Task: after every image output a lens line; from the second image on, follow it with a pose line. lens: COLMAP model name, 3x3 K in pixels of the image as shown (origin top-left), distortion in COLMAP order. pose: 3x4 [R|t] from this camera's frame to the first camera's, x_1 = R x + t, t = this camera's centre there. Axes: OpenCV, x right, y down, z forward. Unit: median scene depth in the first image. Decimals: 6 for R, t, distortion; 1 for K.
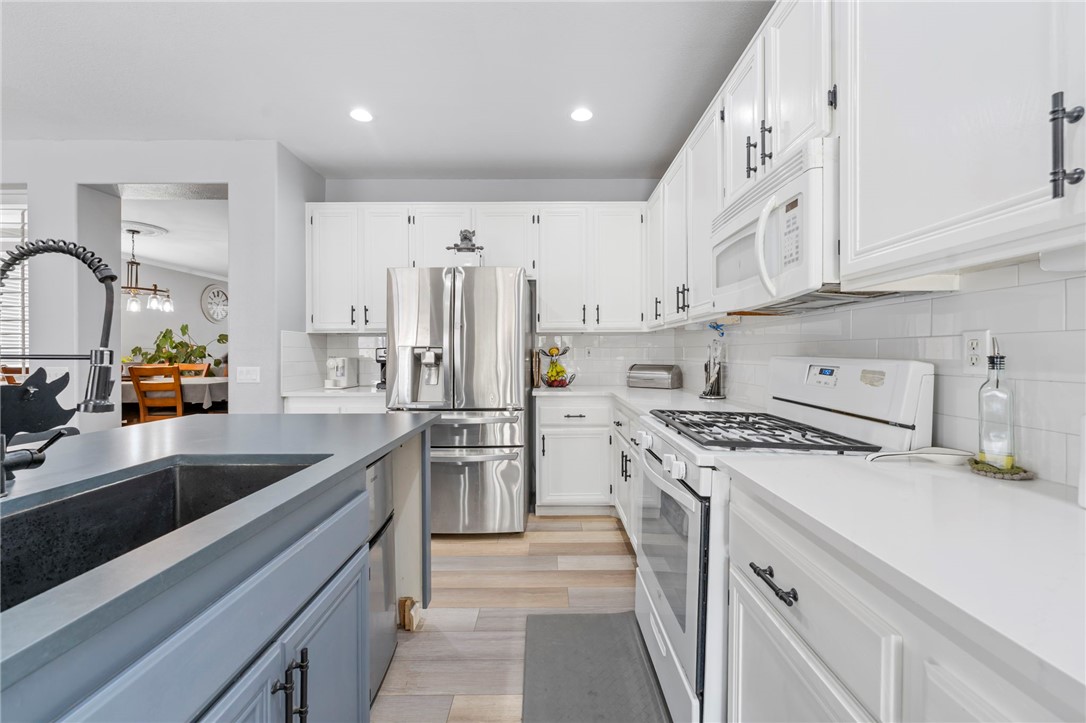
lens RADIAL K [[449.5, 0, 543.2], [0, 449.5, 355.5], [0, 0, 1]] dist [0.000174, -0.000086]
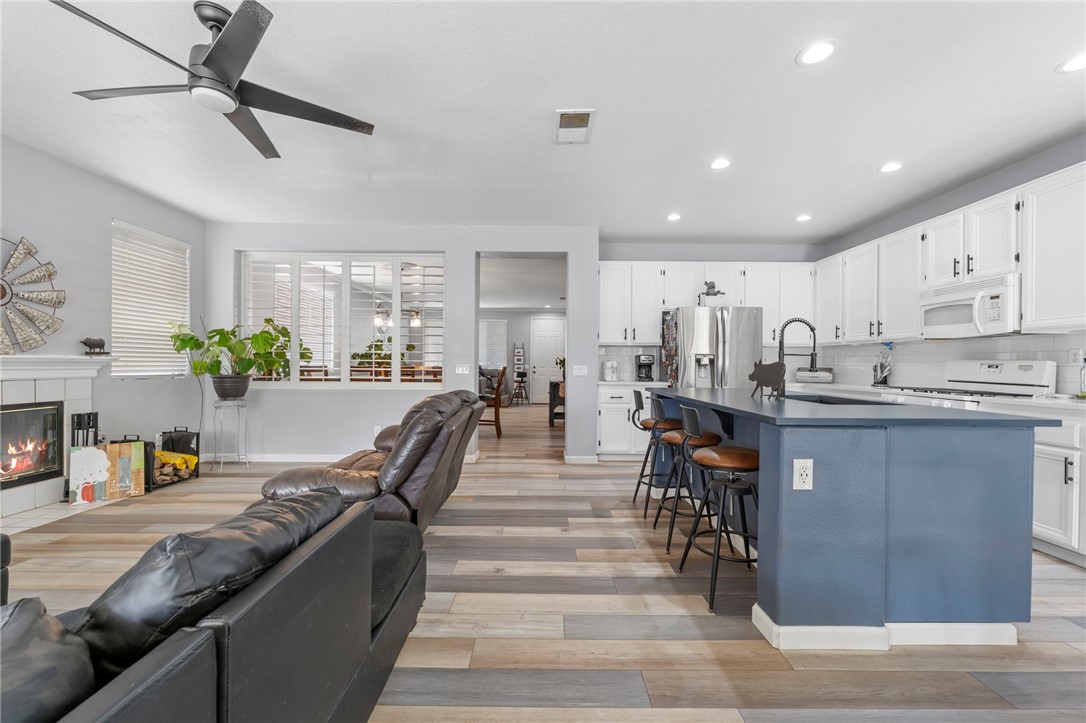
lens RADIAL K [[436.8, 0, 544.0], [0, 436.8, 366.8], [0, 0, 1]] dist [-0.000228, -0.000031]
pose [[0.999931, 0.009827, 0.006512, -0.960289], [-0.009840, 0.999950, 0.001857, 0.032493], [-0.006494, -0.001921, 0.999977, -0.684043]]
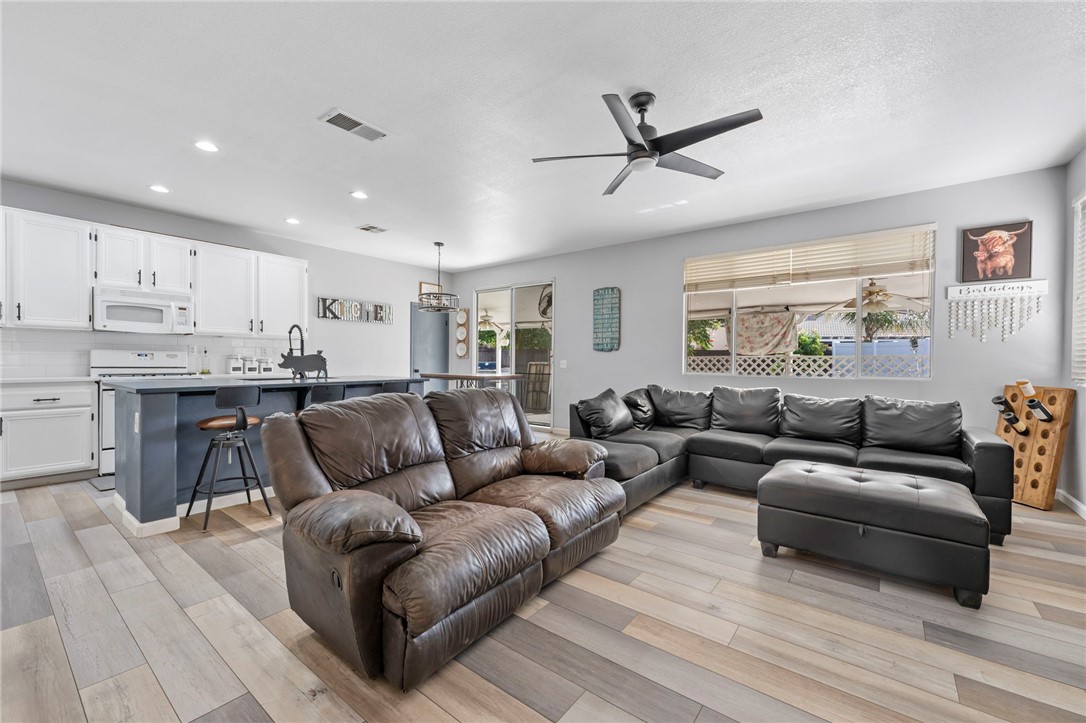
lens RADIAL K [[438.3, 0, 544.3], [0, 438.3, 363.4], [0, 0, 1]] dist [0.000176, 0.000020]
pose [[-0.797518, -0.008740, 0.603232, -1.965950], [-0.002676, 0.999936, 0.010951, 0.030591], [-0.603290, 0.007120, -0.797490, 1.037490]]
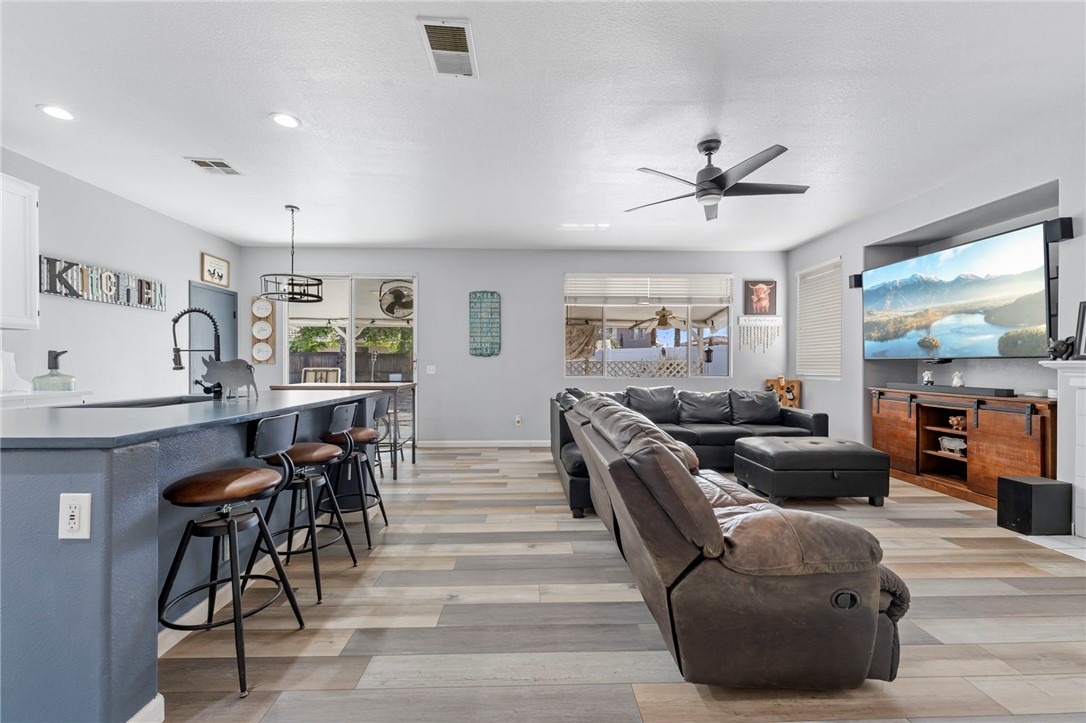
lens RADIAL K [[436.8, 0, 544.0], [0, 436.8, 366.8], [0, 0, 1]] dist [-0.000228, -0.000031]
pose [[-0.999094, -0.000184, -0.042546, -1.028853], [-0.000554, 0.999962, 0.008688, 0.026062], [0.042543, 0.008704, -0.999057, 1.263647]]
